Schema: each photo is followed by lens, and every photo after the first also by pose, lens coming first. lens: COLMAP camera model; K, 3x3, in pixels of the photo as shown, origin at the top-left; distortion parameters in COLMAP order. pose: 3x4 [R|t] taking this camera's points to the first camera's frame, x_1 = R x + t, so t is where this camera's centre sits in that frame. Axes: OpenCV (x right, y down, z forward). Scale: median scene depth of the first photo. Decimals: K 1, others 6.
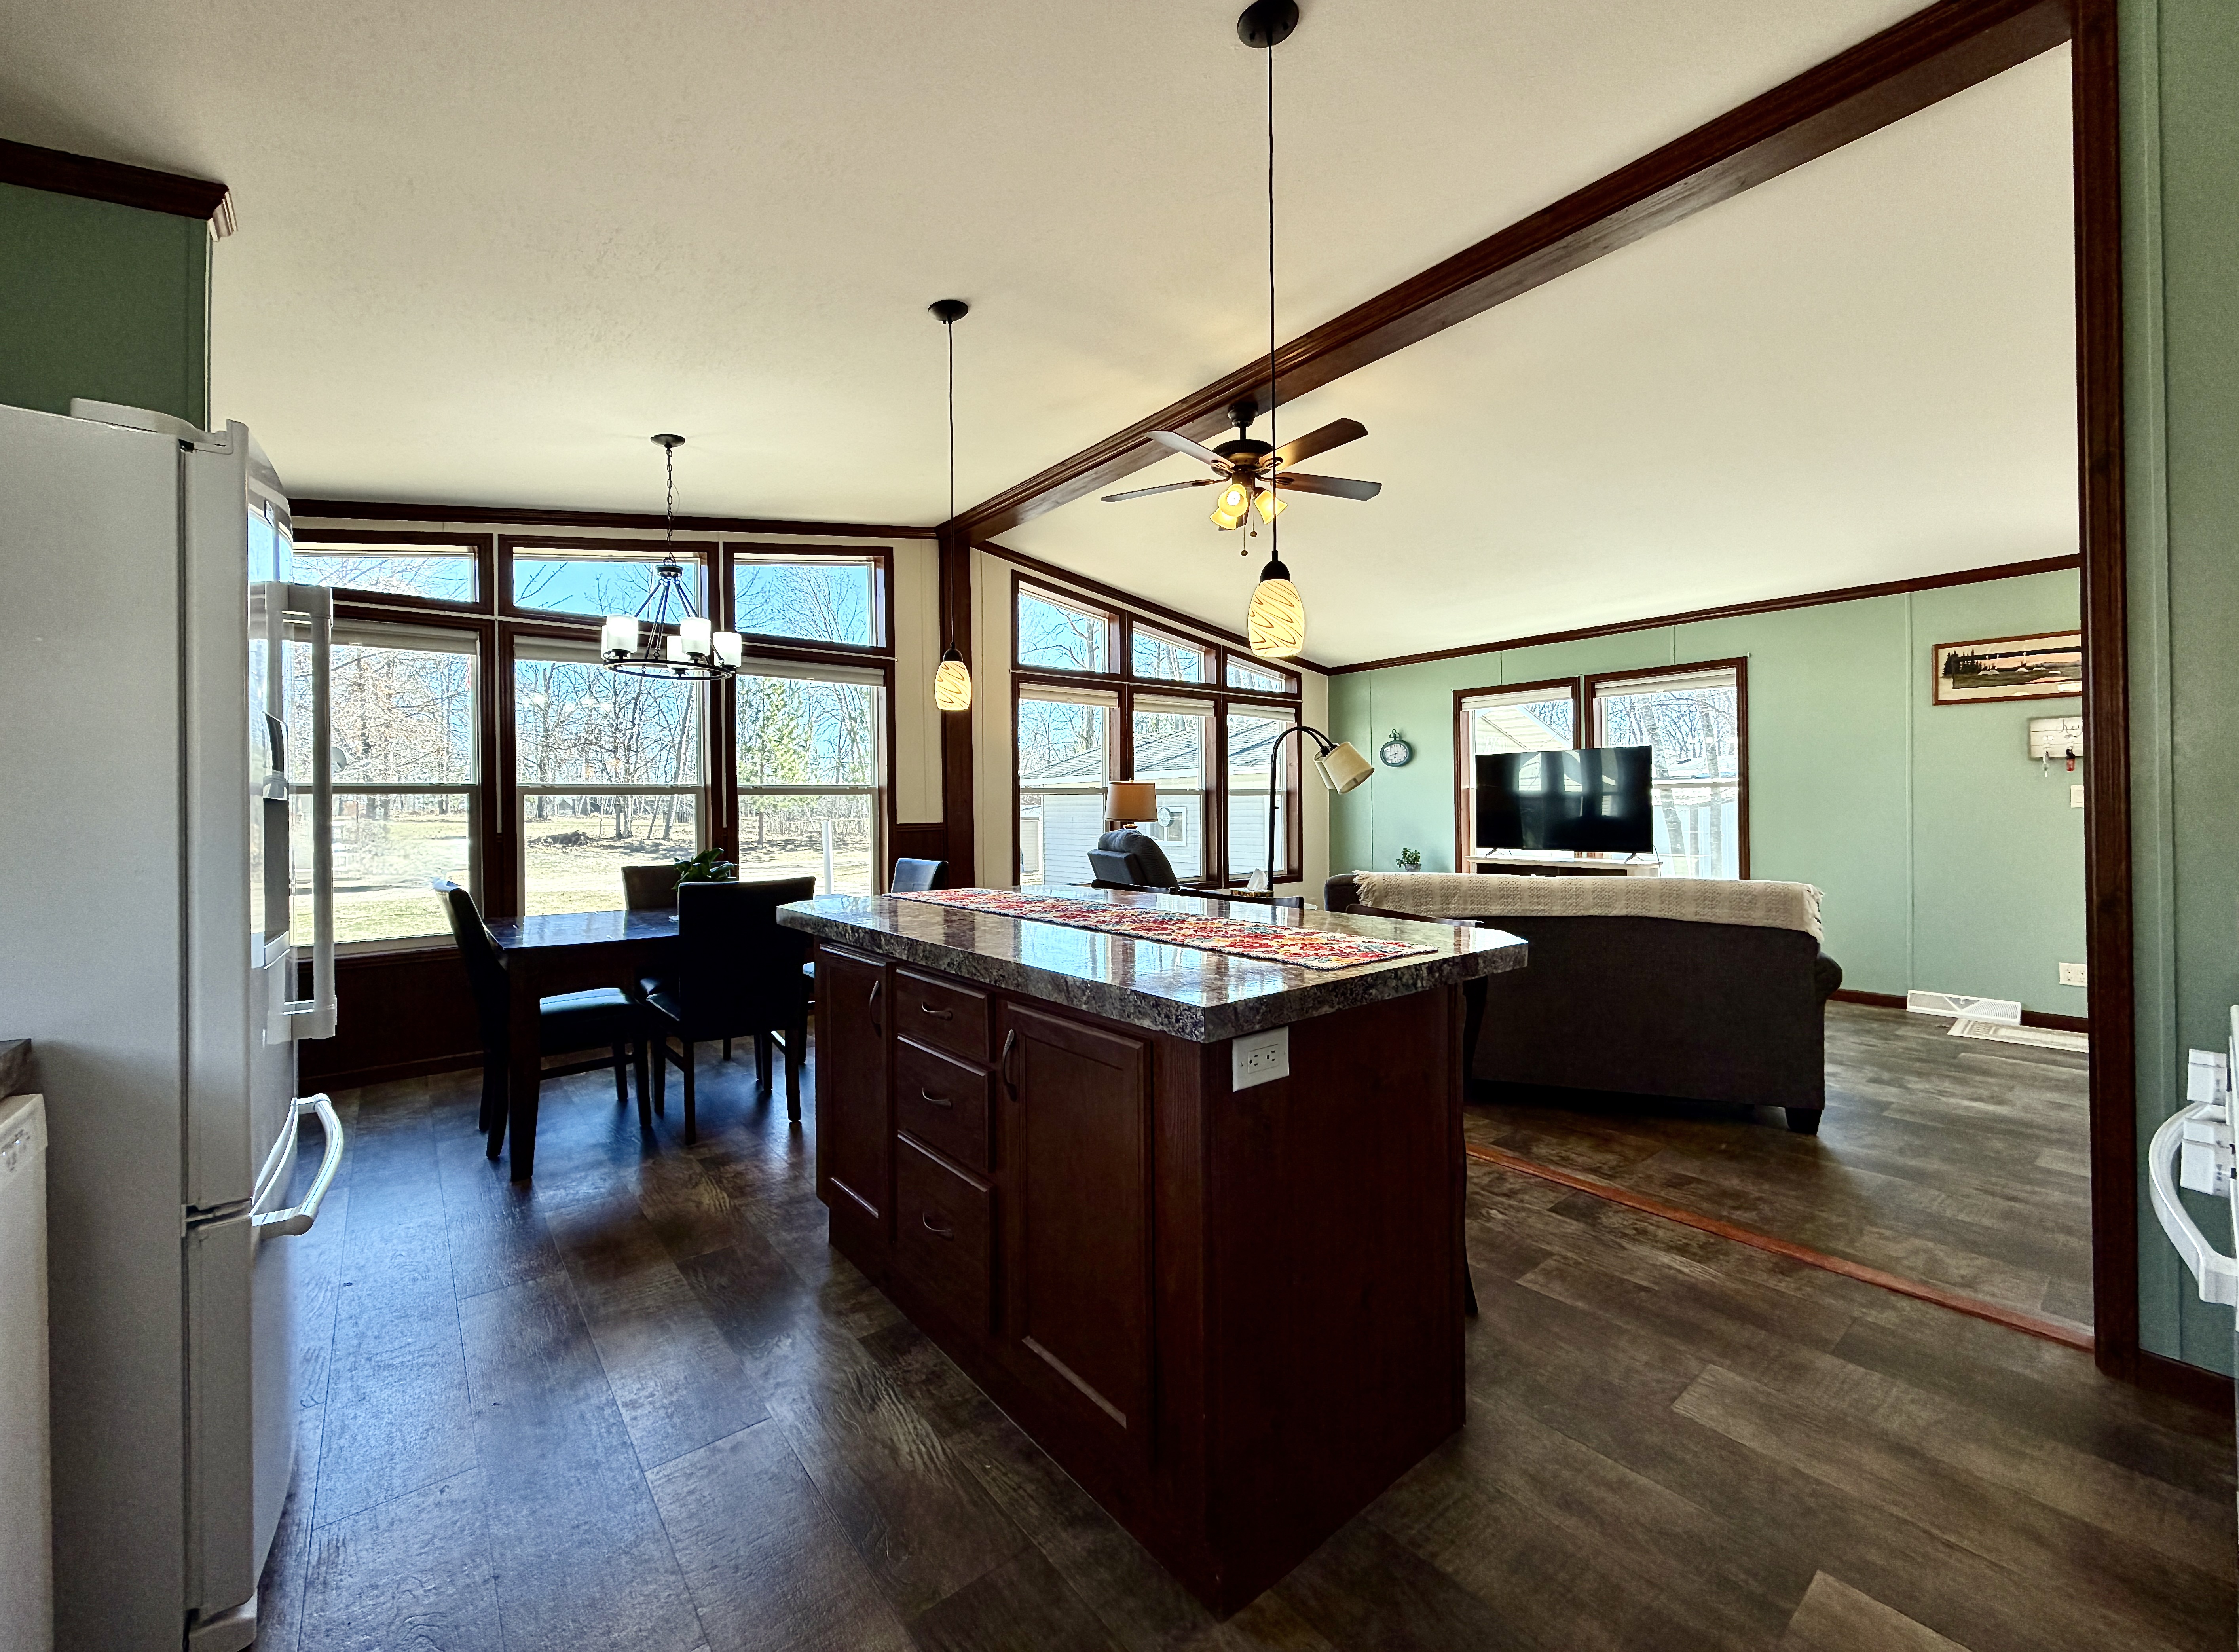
lens RADIAL K [[906.3, 0, 1121.1], [0, 906.3, 803.7], [0, 0, 1]] dist [-0.000401, -0.000129]
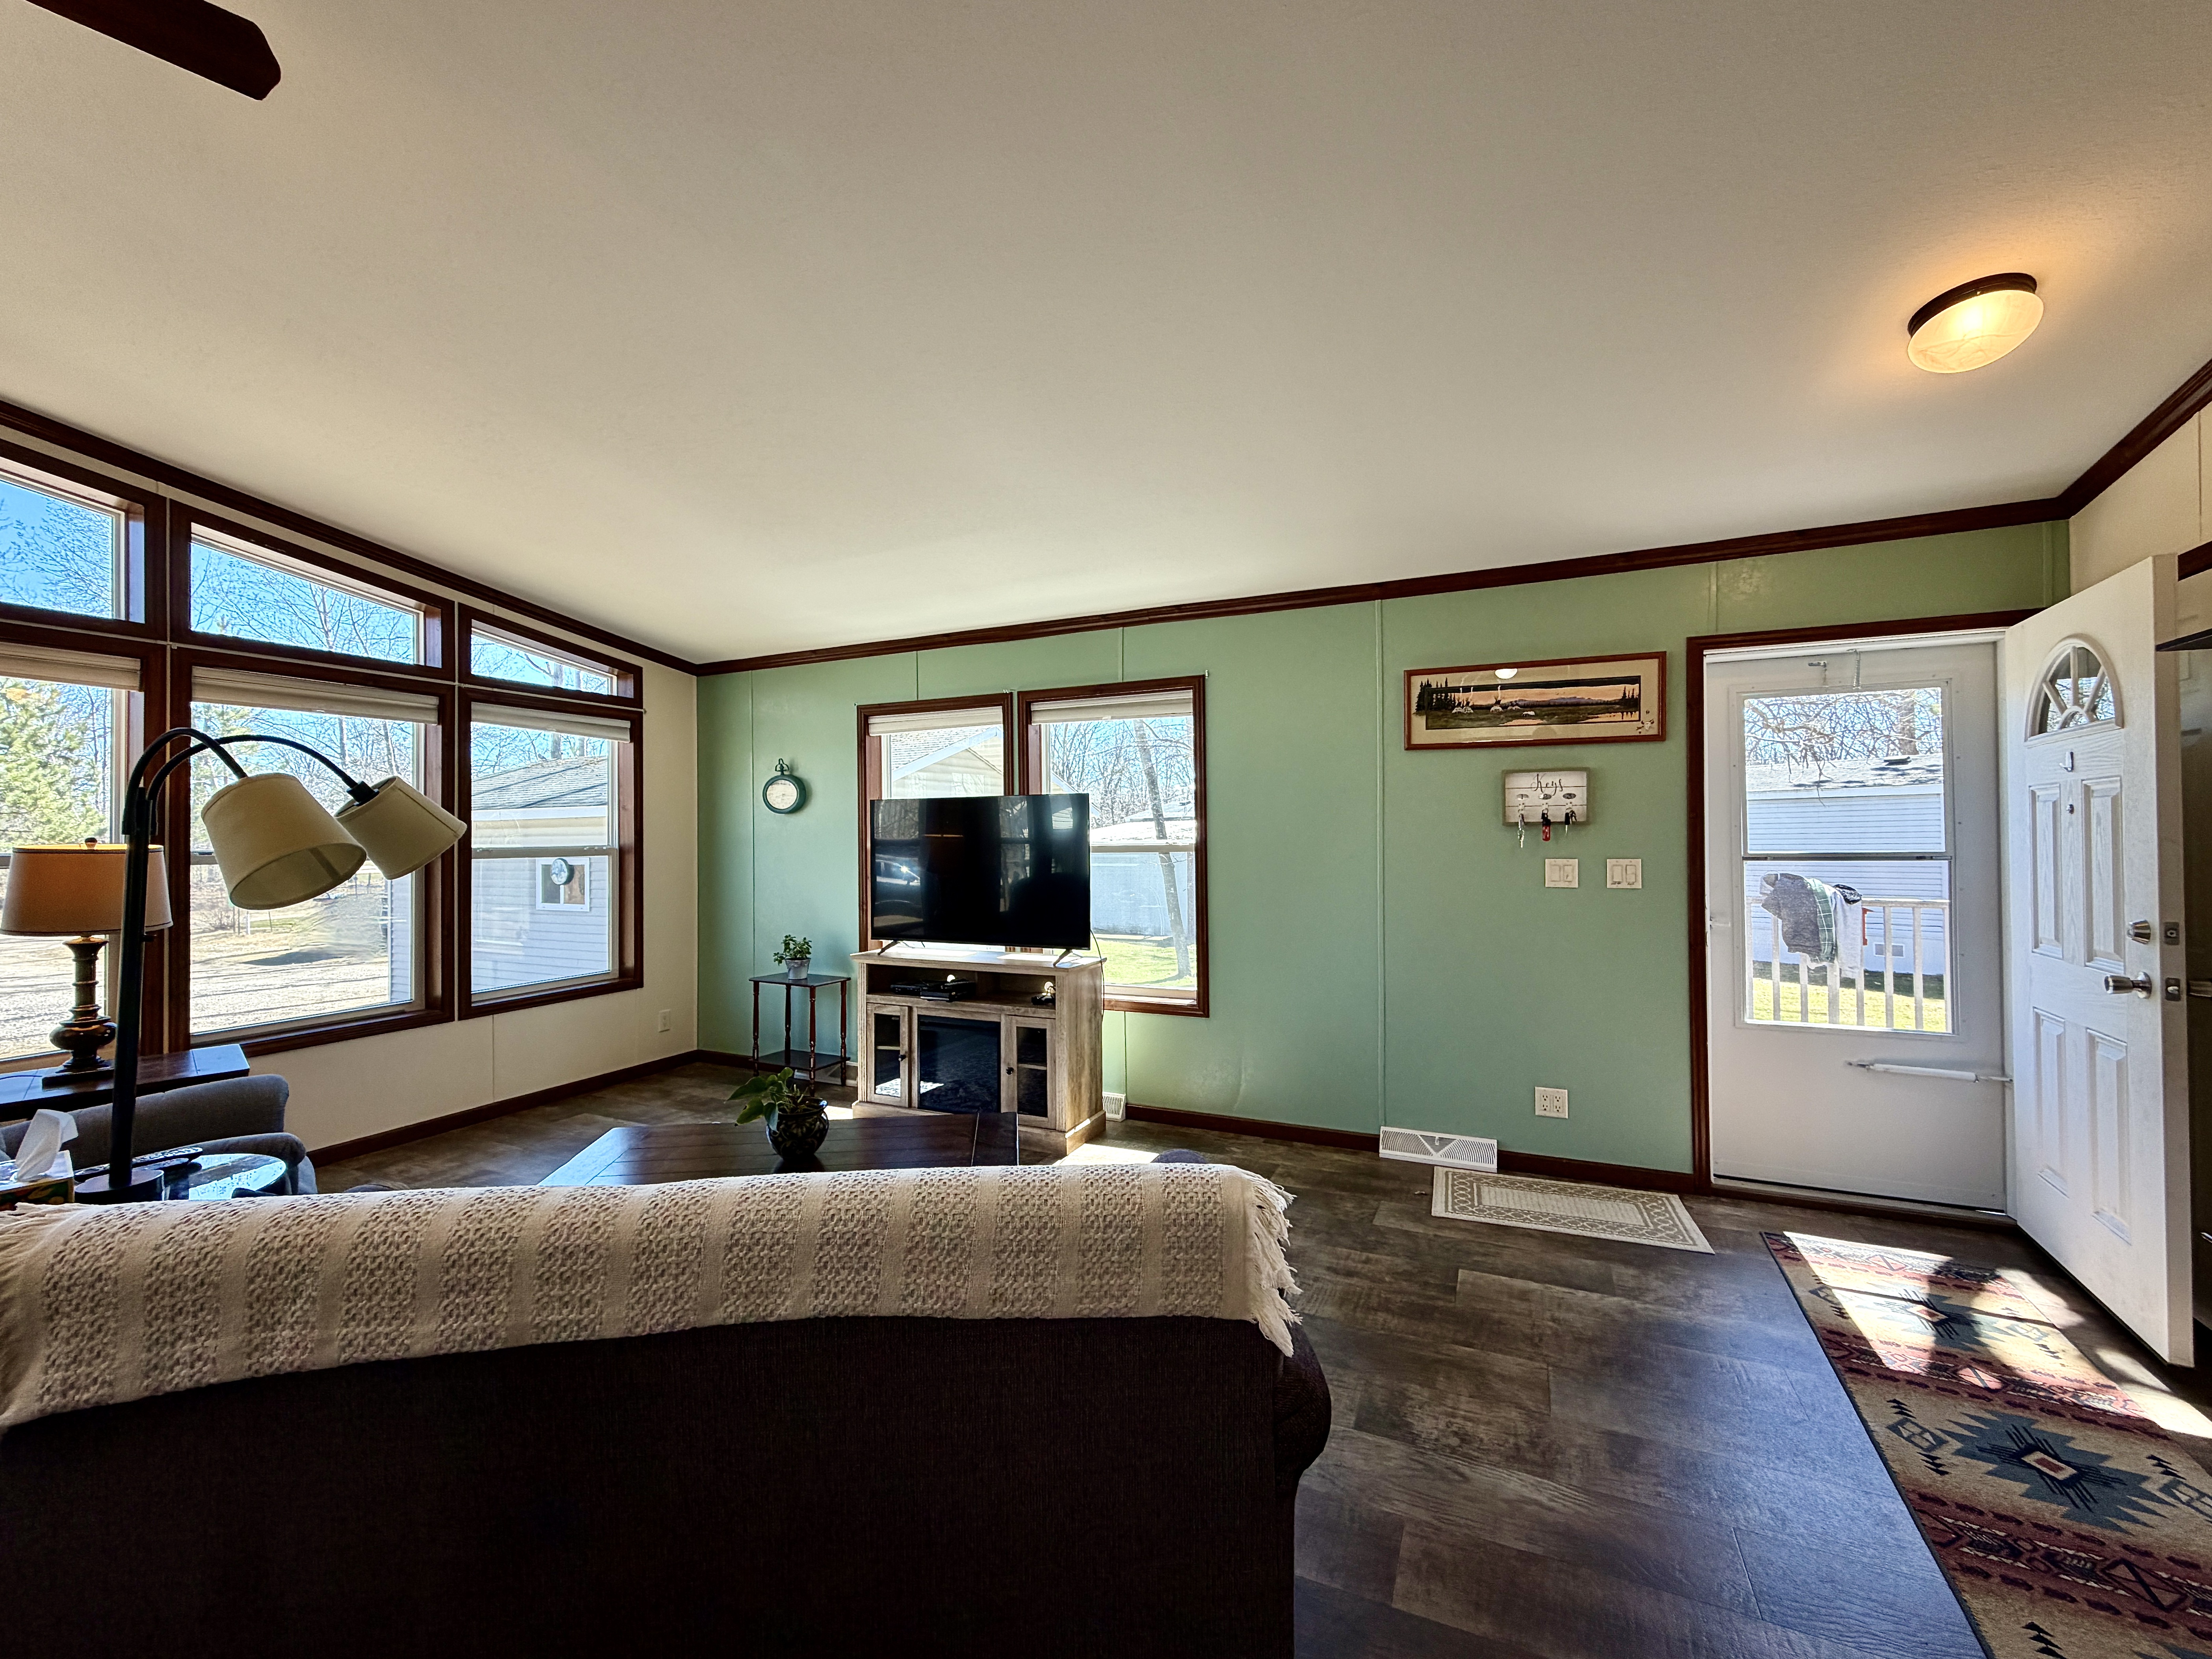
lens RADIAL K [[893.0, 0, 1106.0], [0, 893.0, 829.5], [0, 0, 1]] dist [0.001367, 0.000108]
pose [[0.896899, 0.004218, 0.442214, 0.250883], [-0.000430, 0.999962, -0.008666, -0.026311], [-0.442234, 0.007582, 0.896867, 0.324741]]
